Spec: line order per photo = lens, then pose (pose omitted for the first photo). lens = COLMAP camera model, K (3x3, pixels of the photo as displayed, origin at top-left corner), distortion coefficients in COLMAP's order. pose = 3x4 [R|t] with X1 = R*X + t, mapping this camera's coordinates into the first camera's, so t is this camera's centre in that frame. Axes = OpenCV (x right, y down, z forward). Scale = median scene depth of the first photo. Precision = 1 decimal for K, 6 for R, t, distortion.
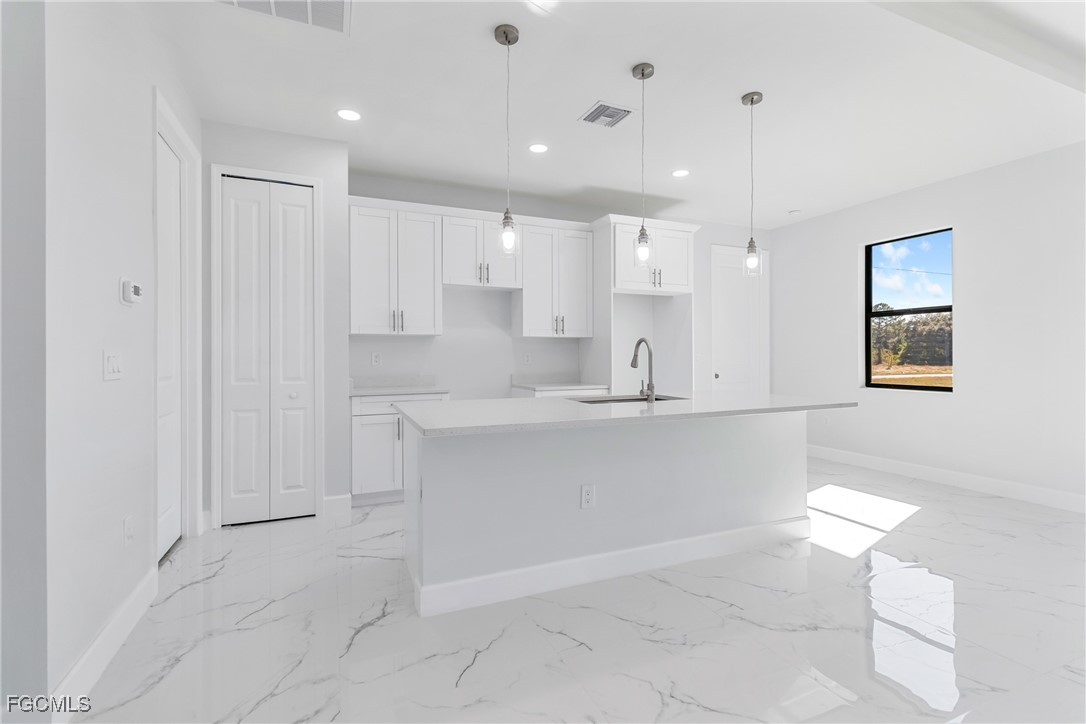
lens RADIAL K [[509.0, 0, 546.9], [0, 509.0, 360.8], [0, 0, 1]] dist [0.001711, -0.000316]
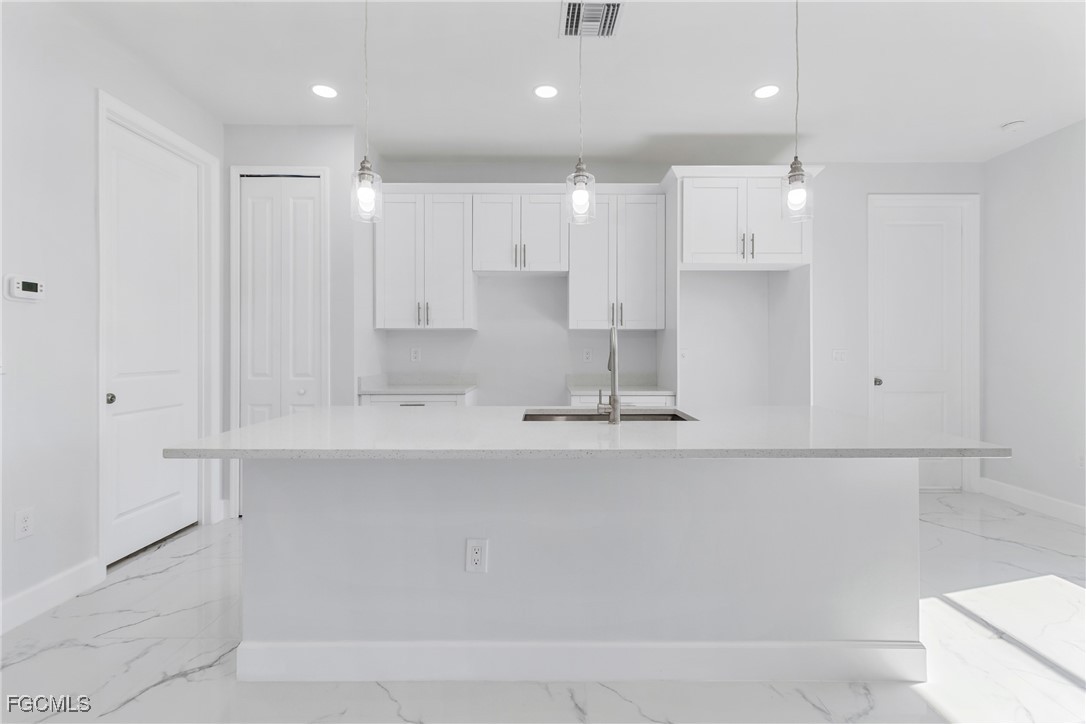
lens RADIAL K [[509.0, 0, 543.5], [0, 509.0, 354.2], [0, 0, 1]] dist [0.001711, -0.000316]
pose [[0.915584, 0.006279, -0.402078, 0.284356], [-0.007927, 0.999966, -0.002434, -0.005003], [0.402049, 0.005416, 0.915602, 0.255407]]
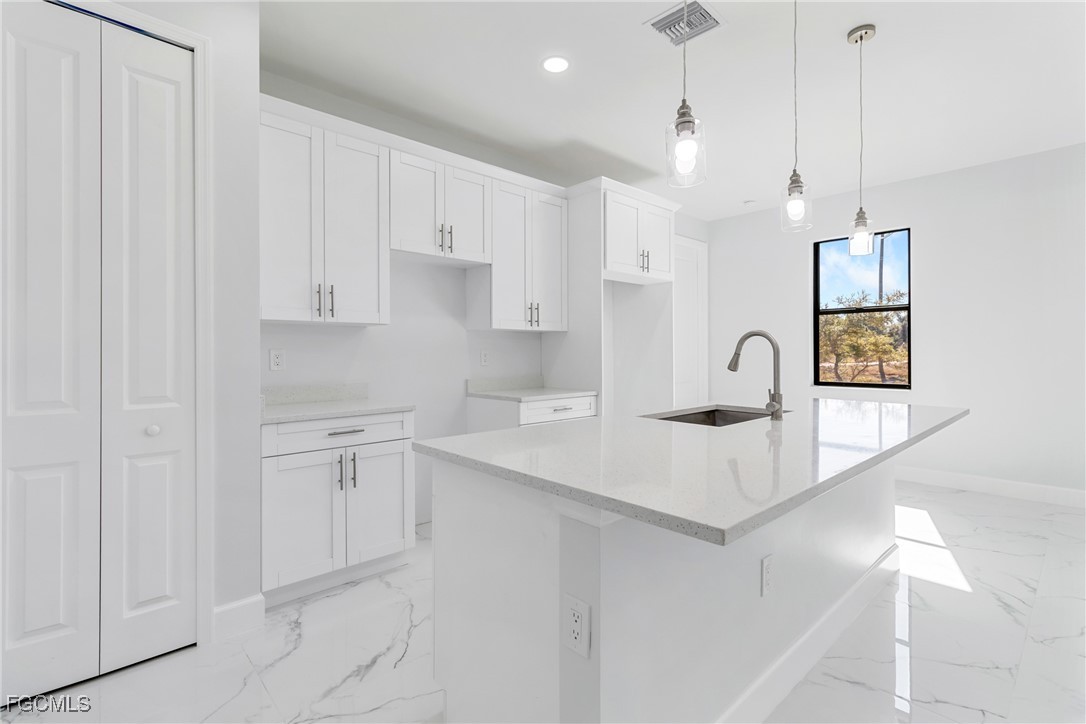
lens RADIAL K [[509.0, 0, 547.6], [0, 509.0, 355.1], [0, 0, 1]] dist [0.001711, -0.000316]
pose [[0.941338, -0.002209, 0.337459, -0.253666], [0.004408, 0.999974, -0.005753, -0.005213], [-0.337437, 0.006903, 0.941323, 0.313517]]
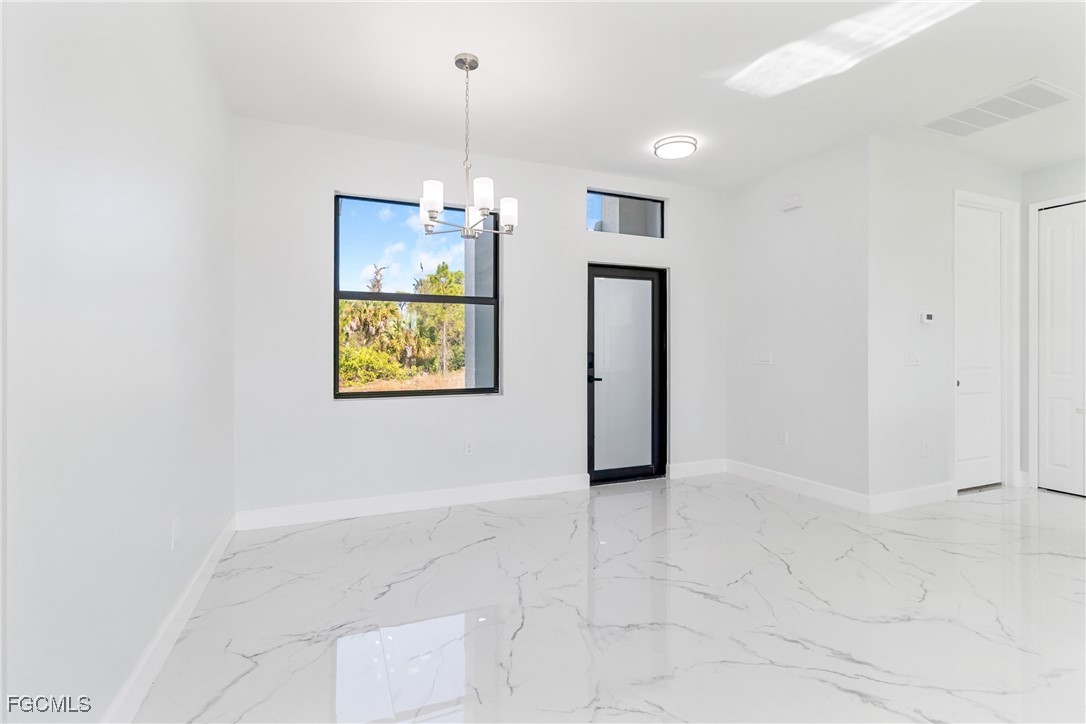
lens RADIAL K [[509.0, 0, 538.4], [0, 509.0, 351.3], [0, 0, 1]] dist [0.001711, -0.000316]
pose [[-0.001101, -0.001565, -0.999998, 0.528523], [-0.007755, 0.999969, -0.001556, -0.001047], [0.999969, 0.007753, -0.001113, -0.201832]]
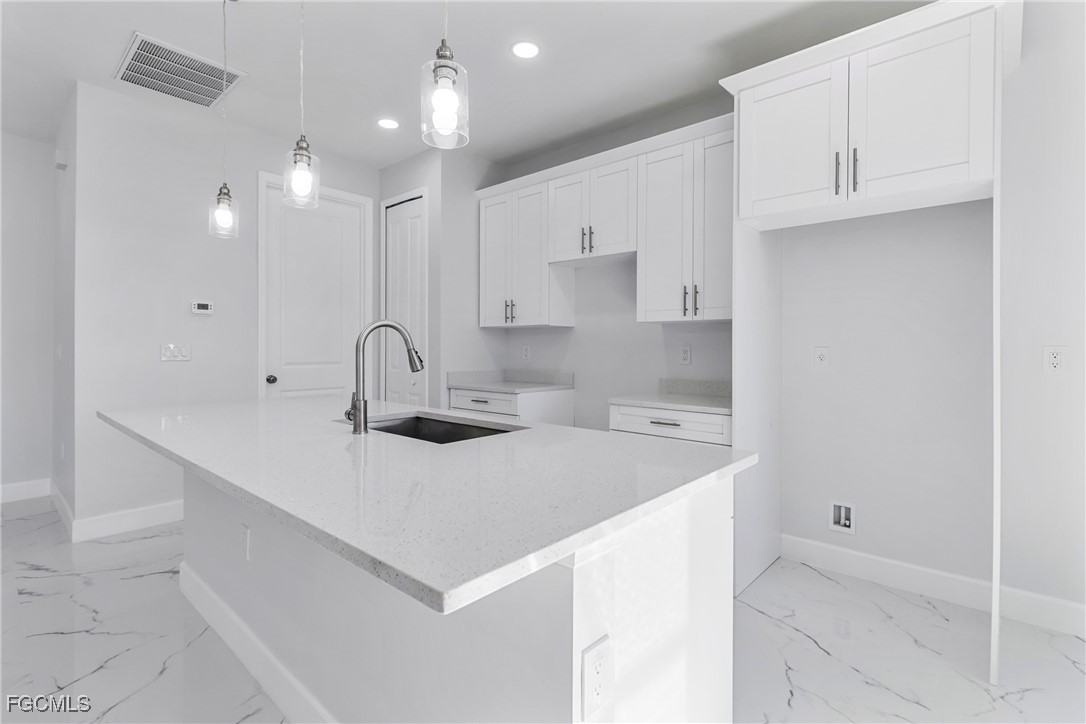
lens RADIAL K [[509.0, 0, 540.0], [0, 509.0, 353.3], [0, 0, 1]] dist [0.001711, -0.000316]
pose [[0.411416, 0.013435, -0.911349, 0.589020], [-0.017829, 0.999819, 0.006691, -0.010148], [0.911273, 0.013496, 0.411581, 0.694253]]
